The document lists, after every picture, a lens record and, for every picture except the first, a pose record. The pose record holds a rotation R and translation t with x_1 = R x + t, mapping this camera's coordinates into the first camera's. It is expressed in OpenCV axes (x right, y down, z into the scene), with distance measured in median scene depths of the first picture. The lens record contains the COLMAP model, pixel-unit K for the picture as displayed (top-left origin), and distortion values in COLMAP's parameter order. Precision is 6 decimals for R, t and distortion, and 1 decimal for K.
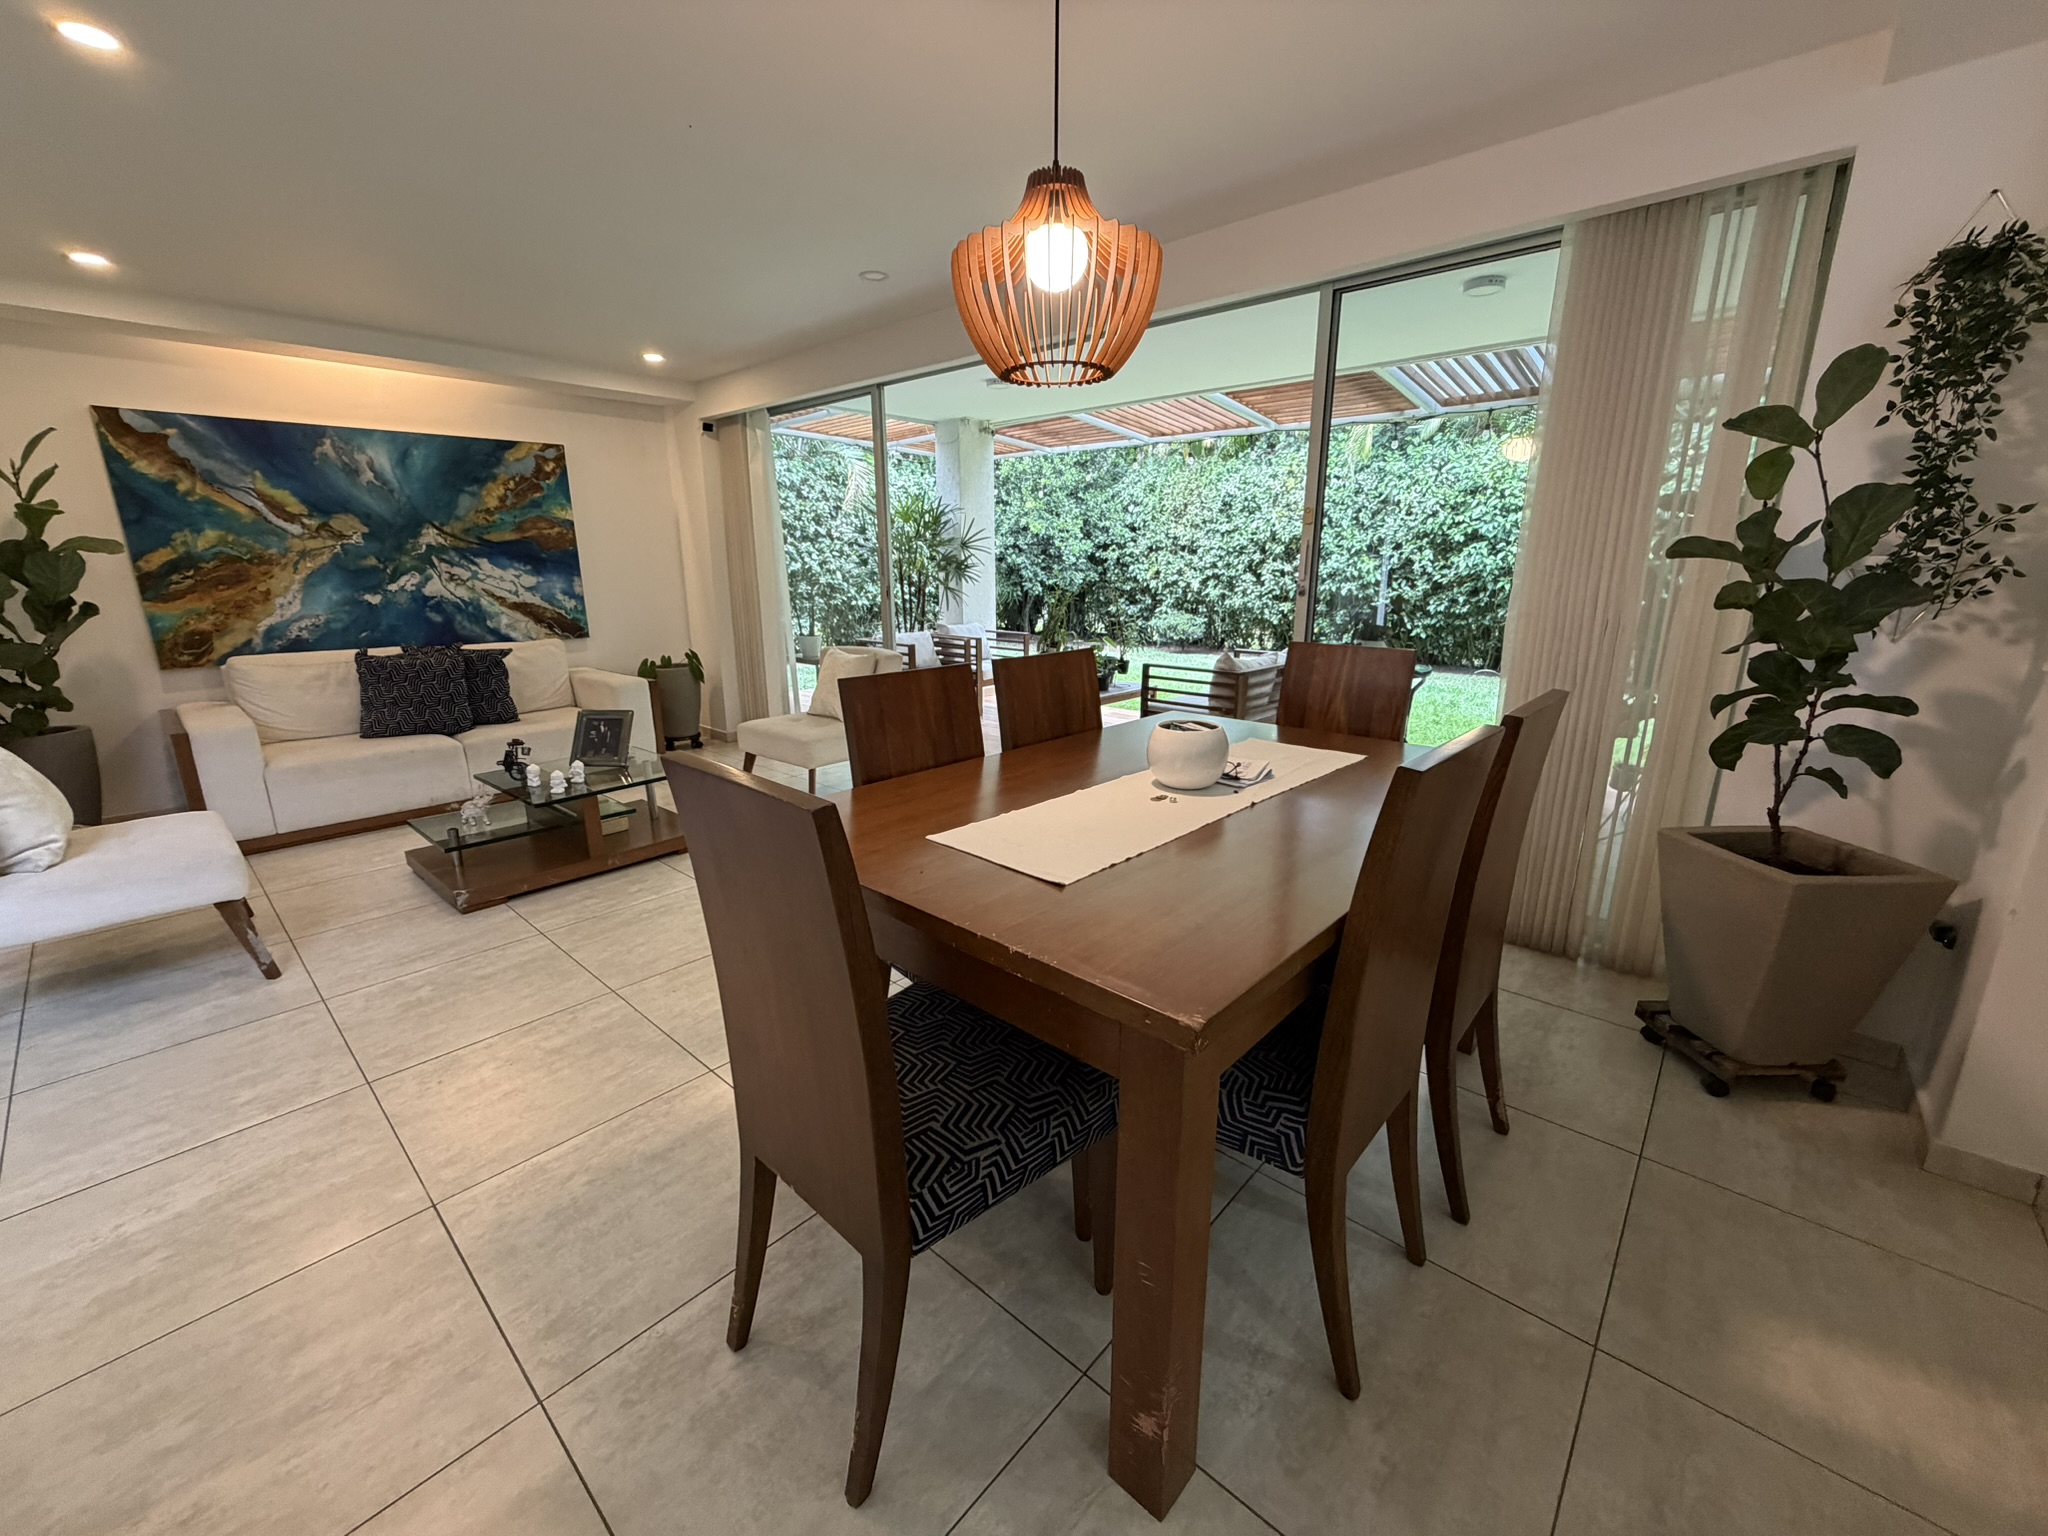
lens RADIAL K [[816.1, 0, 1018.7], [0, 816.1, 766.4], [0, 0, 1]] dist [0.000084, -0.000151]
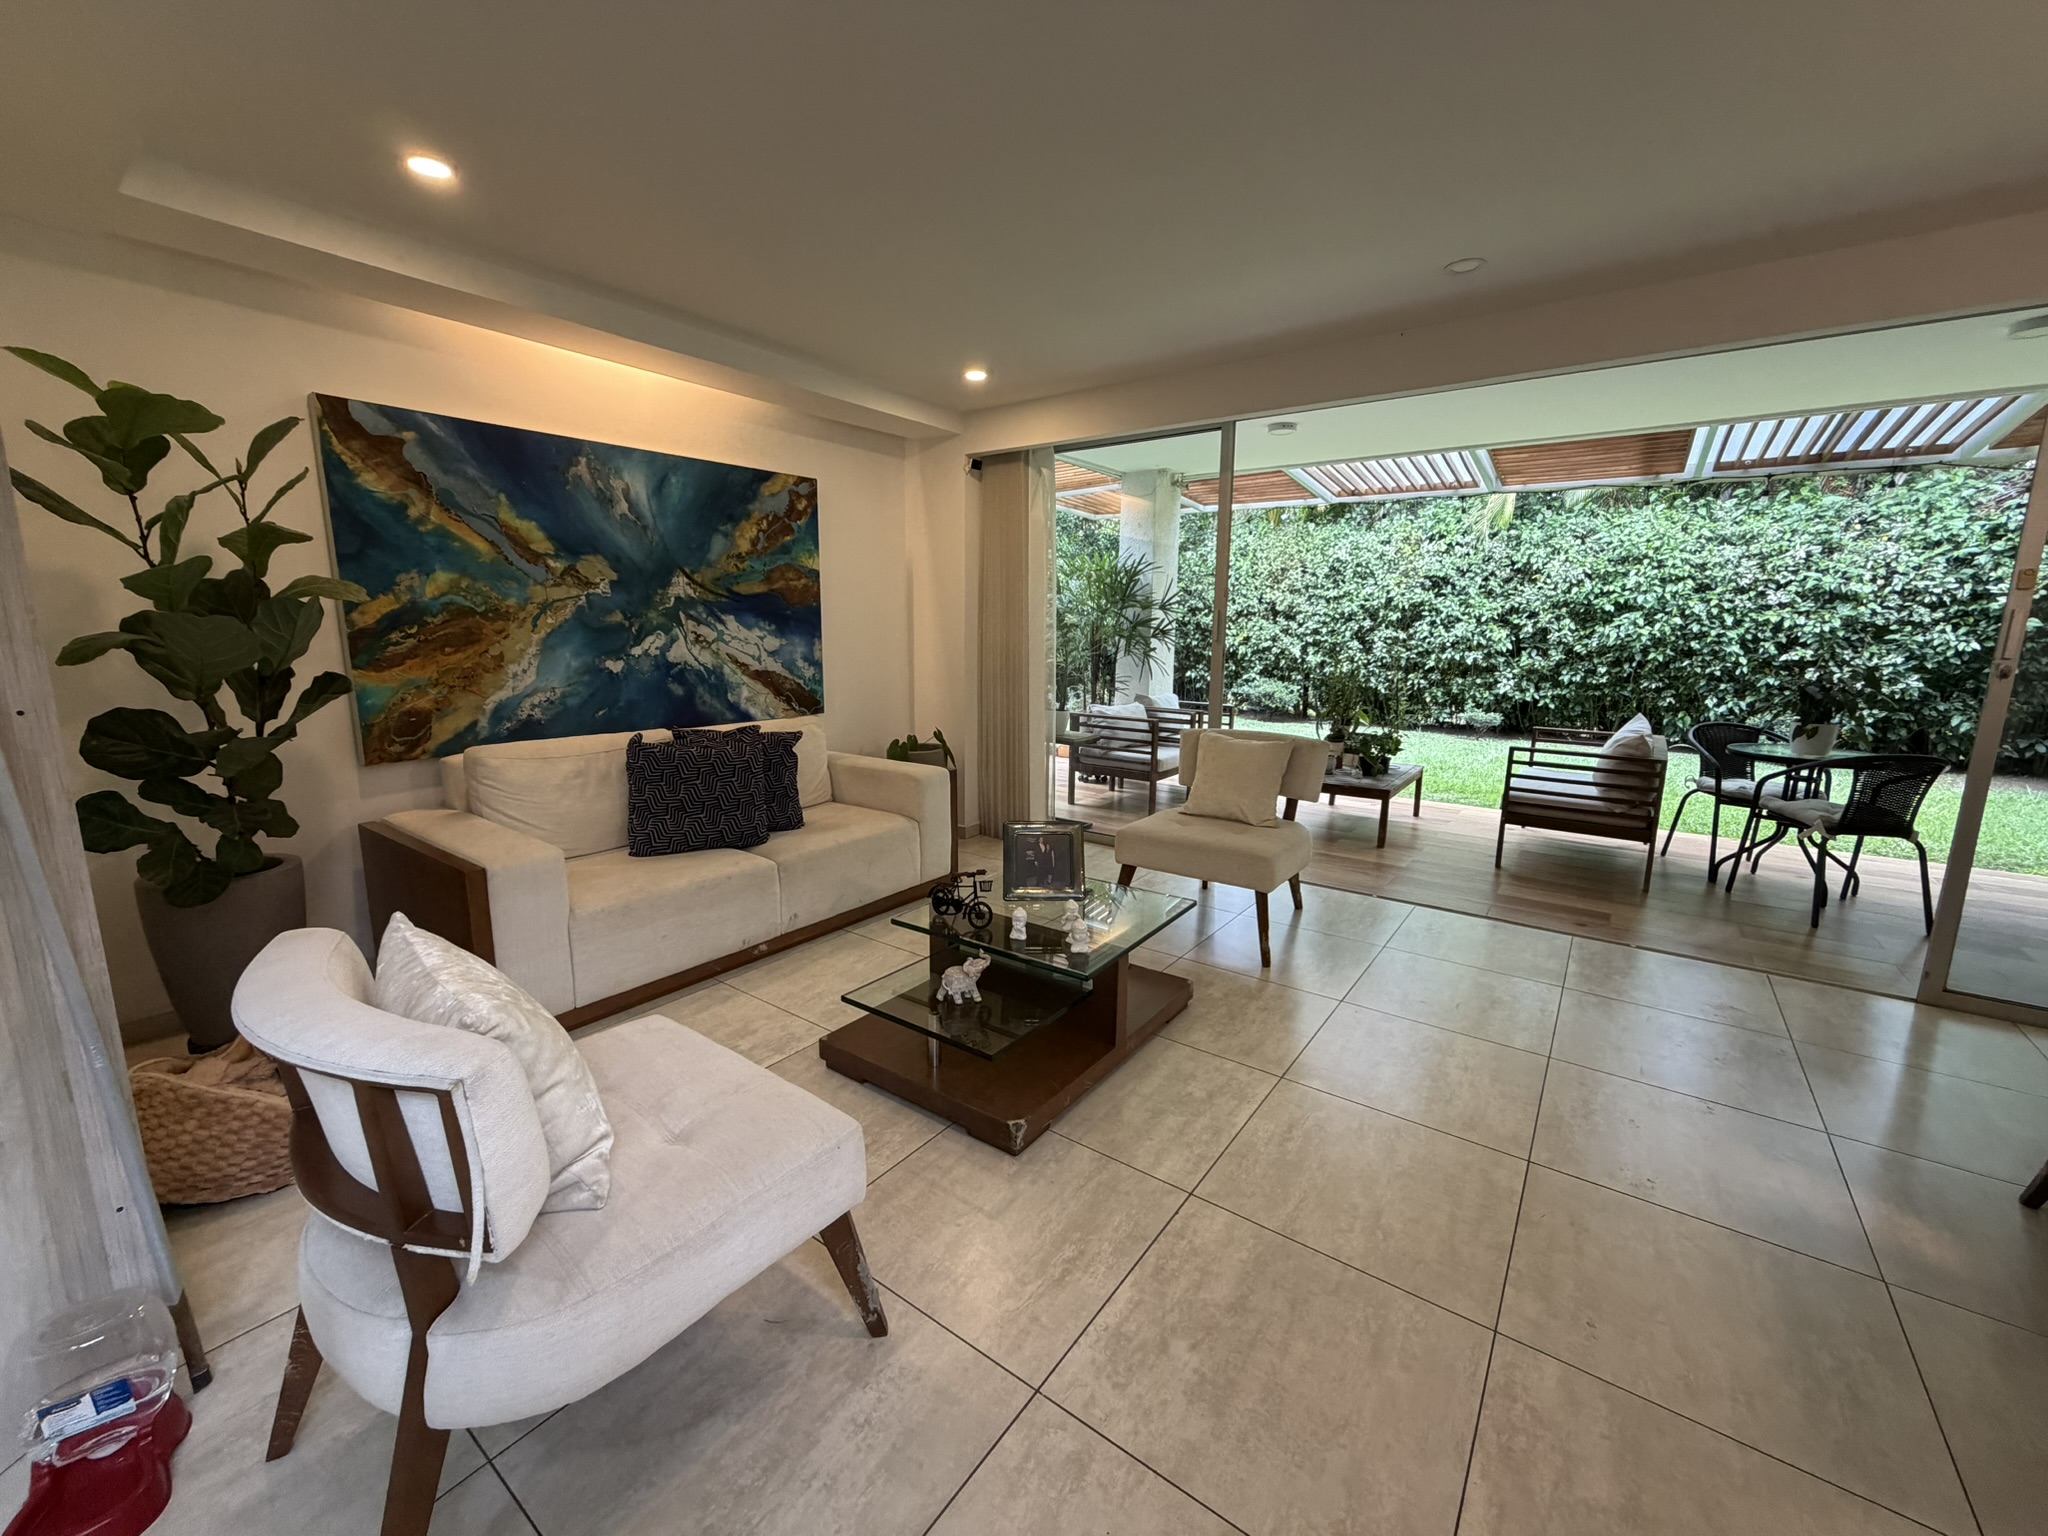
lens RADIAL K [[816.1, 0, 1019.0], [0, 816.1, 765.7], [0, 0, 1]] dist [0.000084, -0.000151]
pose [[0.995581, -0.003080, 0.093861, -0.412219], [0.010031, 0.997232, -0.073670, -0.045110], [-0.093374, 0.074286, 0.992856, 0.186223]]
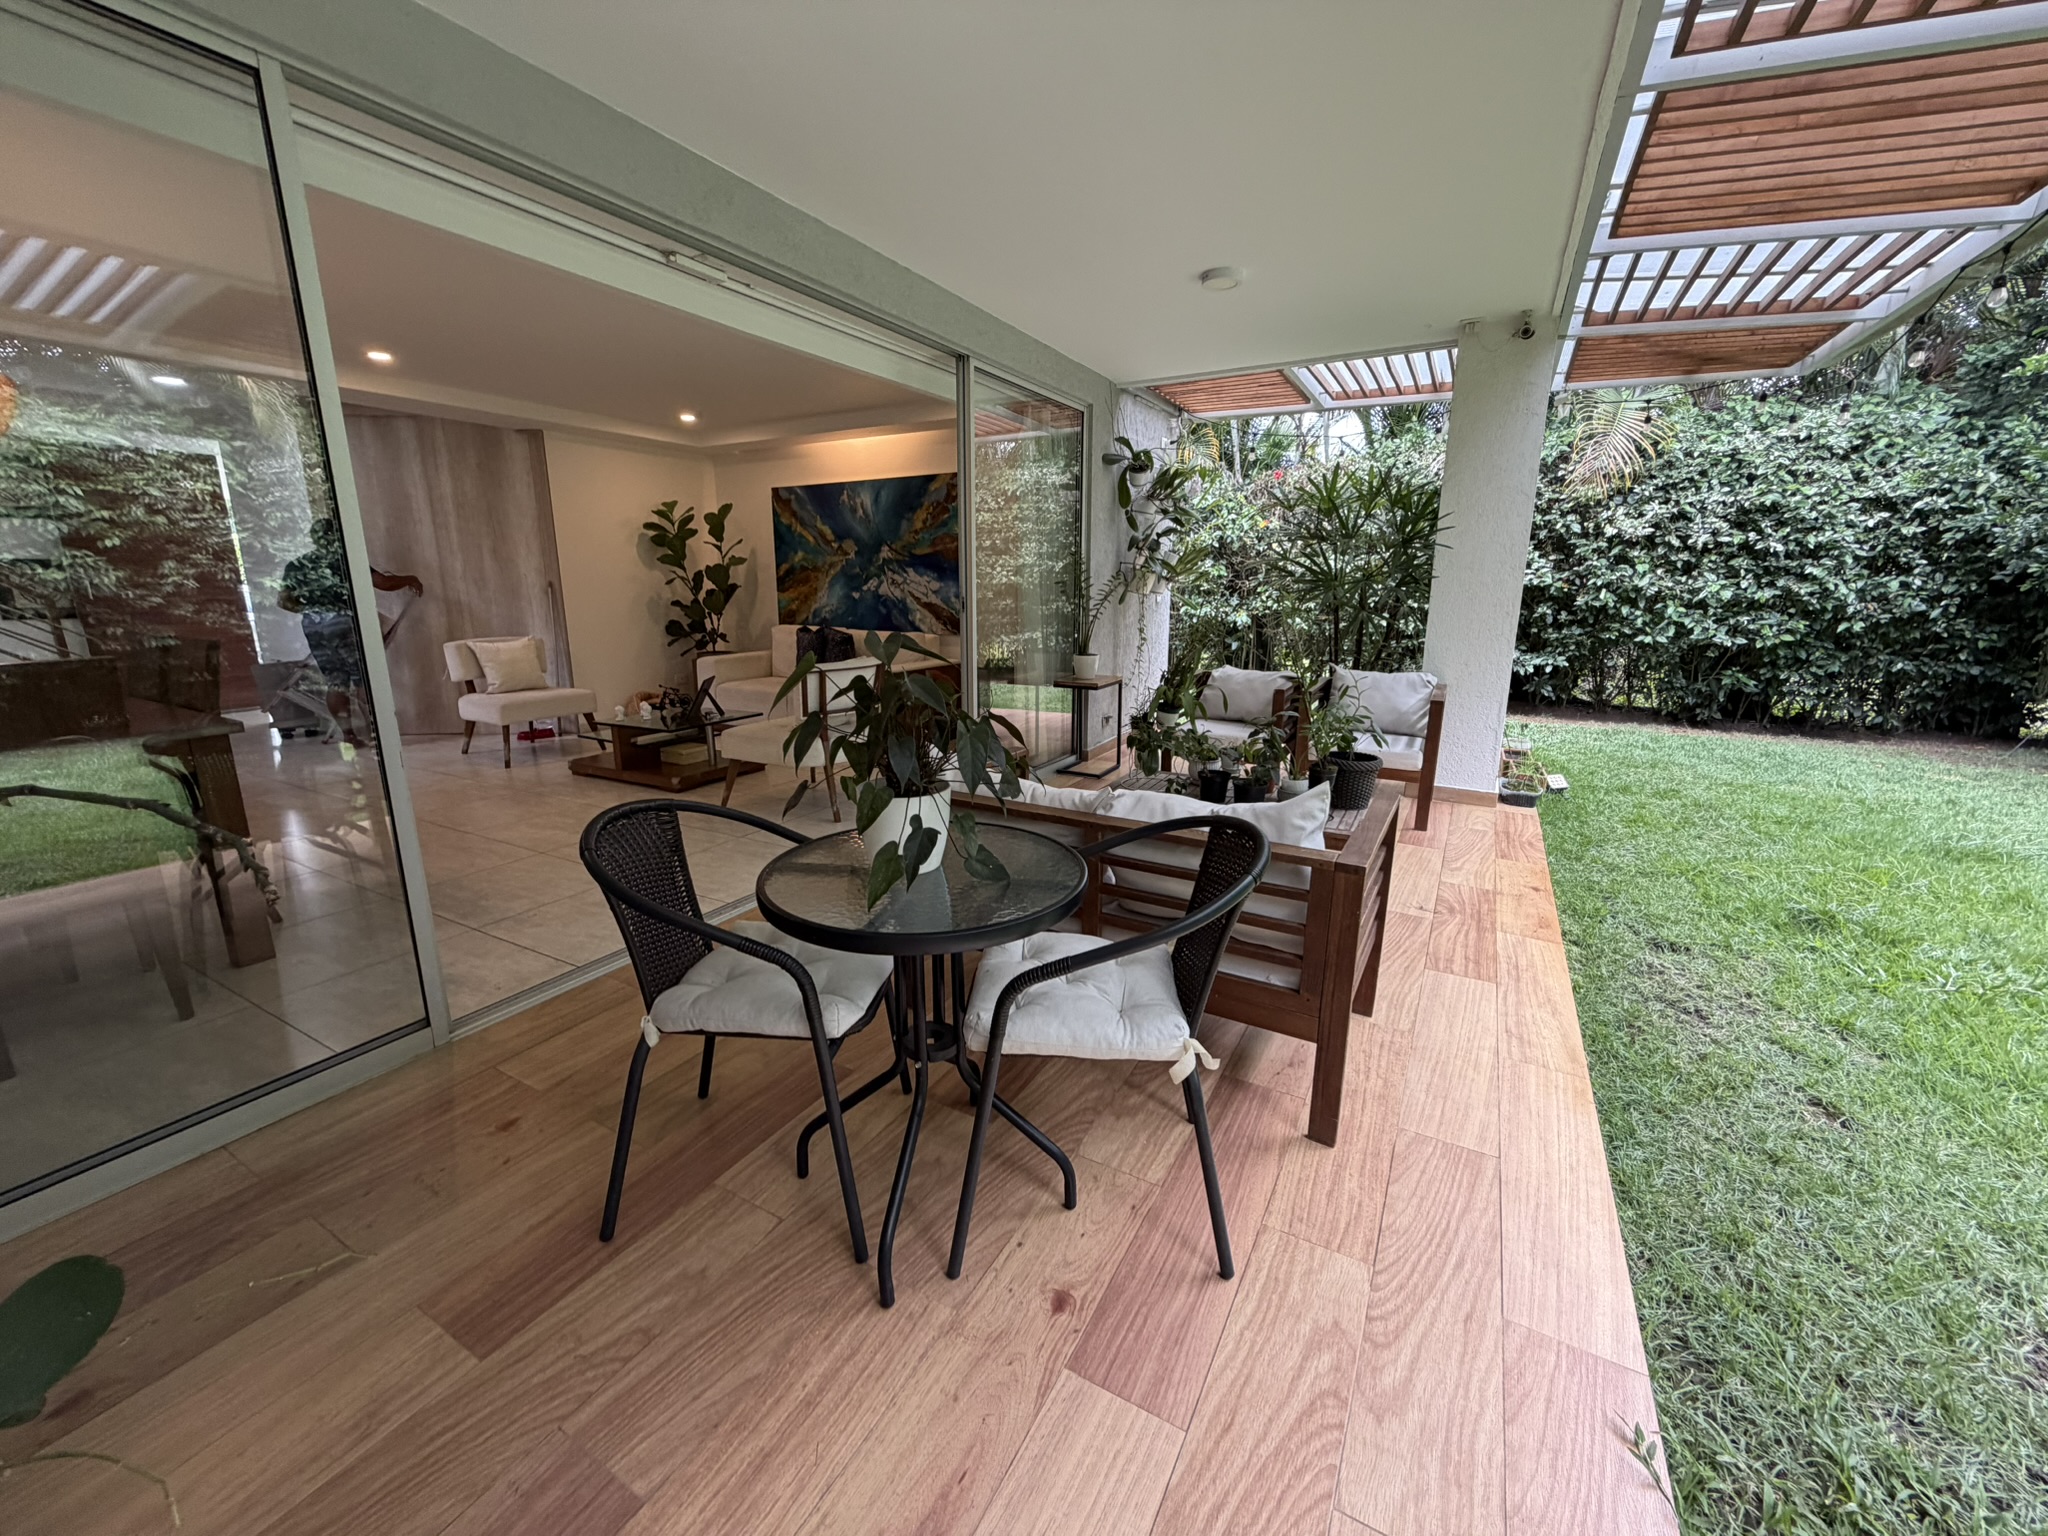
lens RADIAL K [[816.1, 0, 1022.4], [0, 816.1, 773.0], [0, 0, 1]] dist [0.000084, -0.000151]
pose [[0.222176, 0.231654, -0.947087, 0.643786], [-0.241392, 0.954193, 0.176764, -0.195550], [0.944652, 0.189347, 0.267918, 0.799901]]
